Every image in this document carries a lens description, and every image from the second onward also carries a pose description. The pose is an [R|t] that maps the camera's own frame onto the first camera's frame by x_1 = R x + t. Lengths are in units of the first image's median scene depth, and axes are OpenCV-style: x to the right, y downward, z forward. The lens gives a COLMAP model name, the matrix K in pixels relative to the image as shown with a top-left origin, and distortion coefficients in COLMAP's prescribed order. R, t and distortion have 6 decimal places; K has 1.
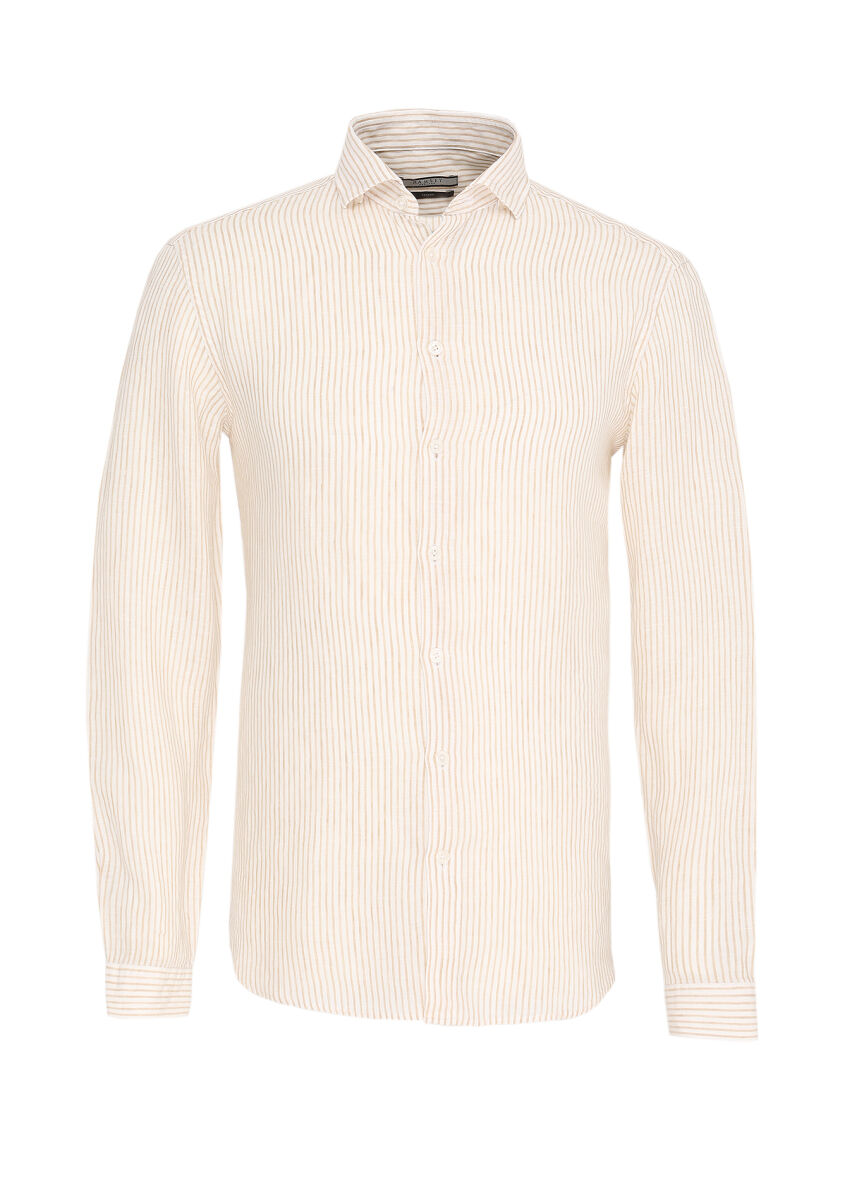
lens RADIAL K [[2589.7, 0, 424.5], [0, 2589.7, 599.4], [0, 0, 1]] dist [-0.477828, 0.000000]
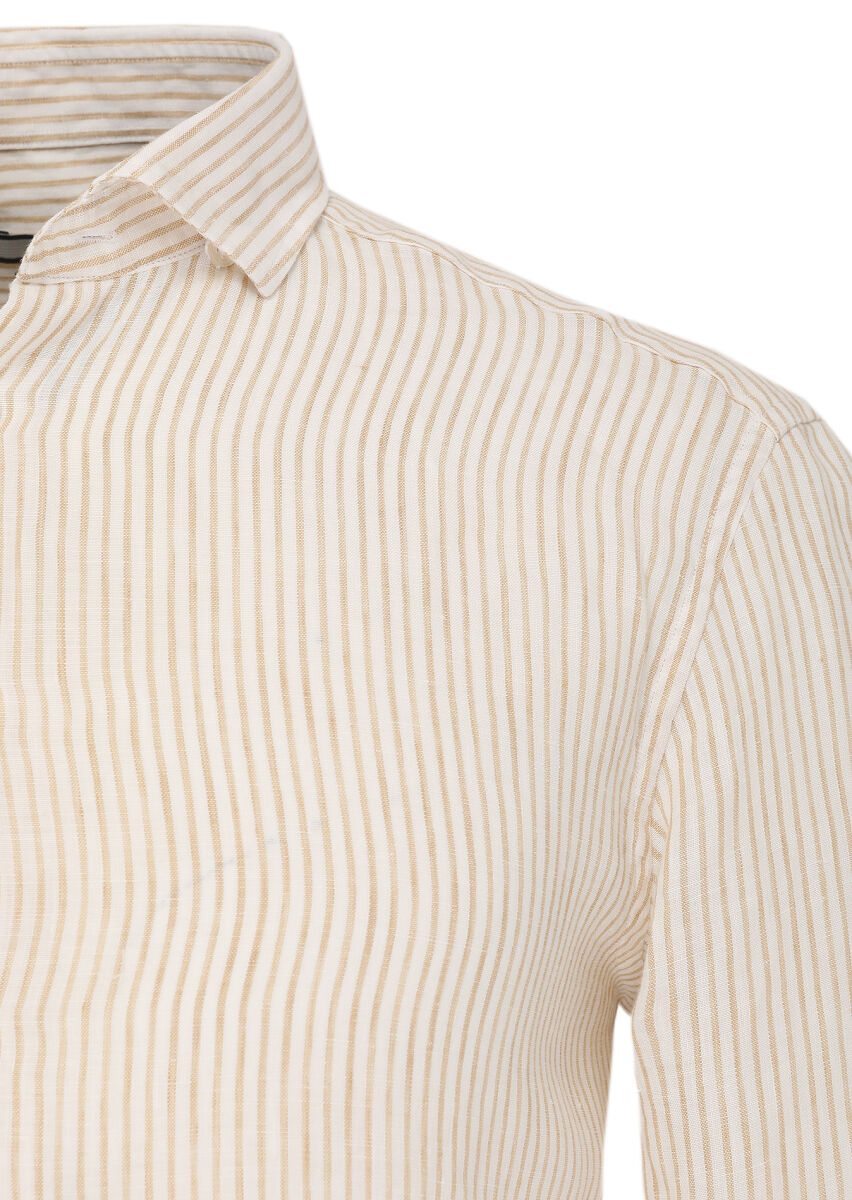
lens RADIAL K [[2304.5, 0, 426.2], [0, 2304.5, 601.6], [0, 0, 1]] dist [0.011537, 0.000000]
pose [[0.992024, -0.038074, -0.120161, 0.088862], [0.018888, 0.987427, -0.156941, -0.062789], [0.124626, 0.153419, 0.980271, 0.710281]]
